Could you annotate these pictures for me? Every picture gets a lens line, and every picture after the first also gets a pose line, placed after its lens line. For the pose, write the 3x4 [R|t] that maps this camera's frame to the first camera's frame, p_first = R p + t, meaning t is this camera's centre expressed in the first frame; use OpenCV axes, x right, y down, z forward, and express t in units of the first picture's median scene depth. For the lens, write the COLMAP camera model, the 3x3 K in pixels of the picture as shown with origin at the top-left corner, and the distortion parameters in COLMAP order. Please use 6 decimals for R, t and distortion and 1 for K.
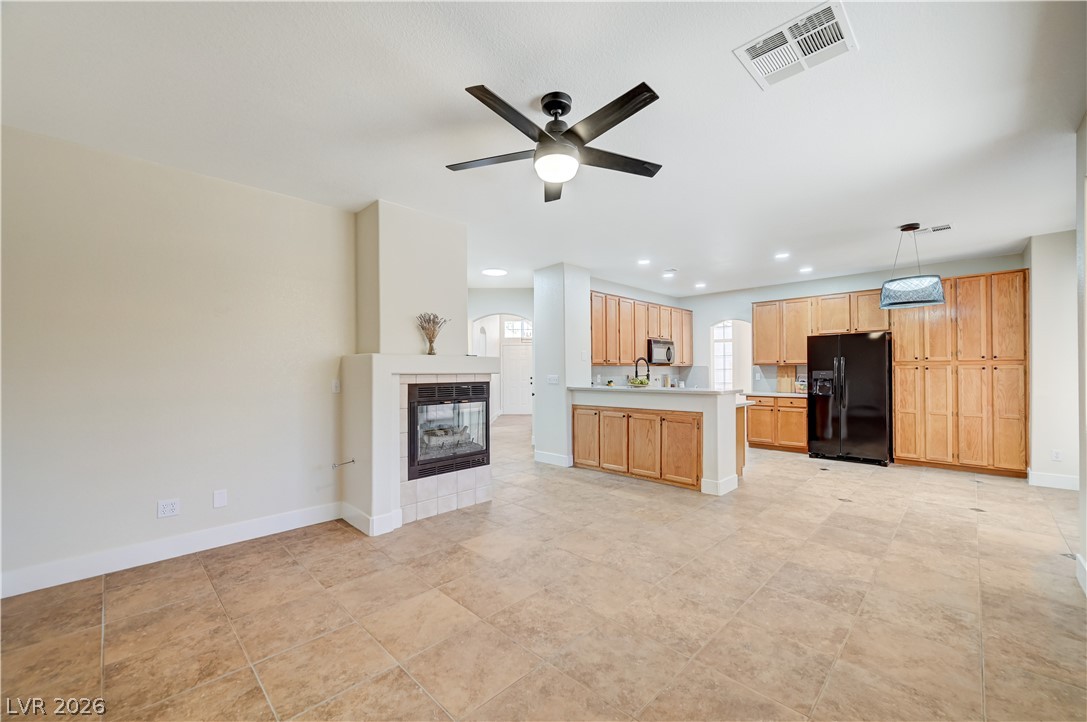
lens RADIAL K [[432.3, 0, 549.9], [0, 432.3, 366.5], [0, 0, 1]] dist [-0.003316, 0.001722]
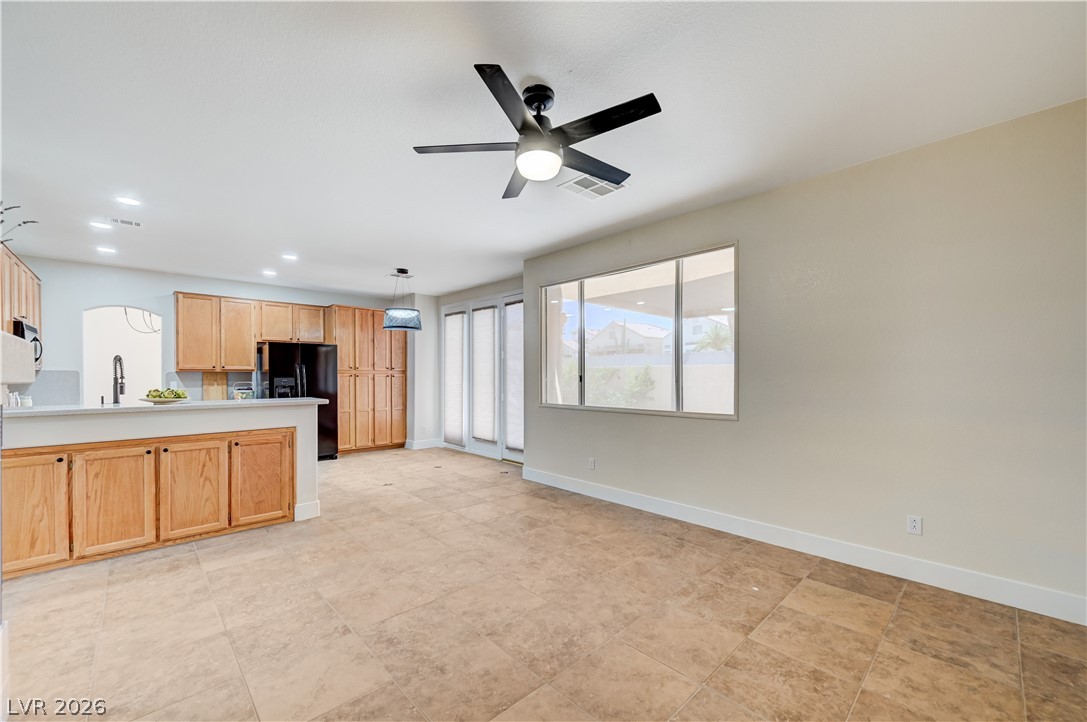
lens RADIAL K [[432.3, 0, 546.1], [0, 432.3, 376.3], [0, 0, 1]] dist [-0.003316, 0.001722]
pose [[0.032033, 0.003705, 0.999480, -0.445334], [-0.008960, 0.999954, -0.003419, 0.005283], [-0.999447, -0.008846, 0.032064, 0.449263]]
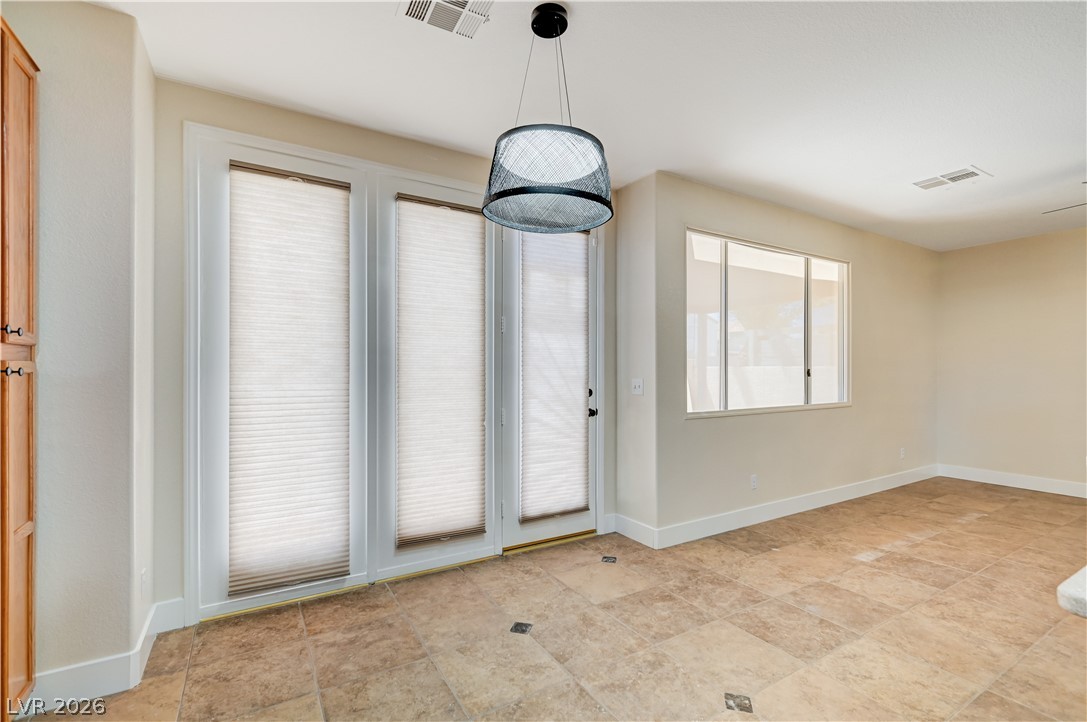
lens RADIAL K [[489.9, 0, 549.8], [0, 489.9, 371.8], [0, 0, 1]] dist [0.002429, 0.000897]
pose [[-0.970269, 0.005307, 0.241971, 0.640439], [0.003799, 0.999970, -0.006699, 0.007641], [-0.241999, -0.005580, -0.970260, 1.279808]]
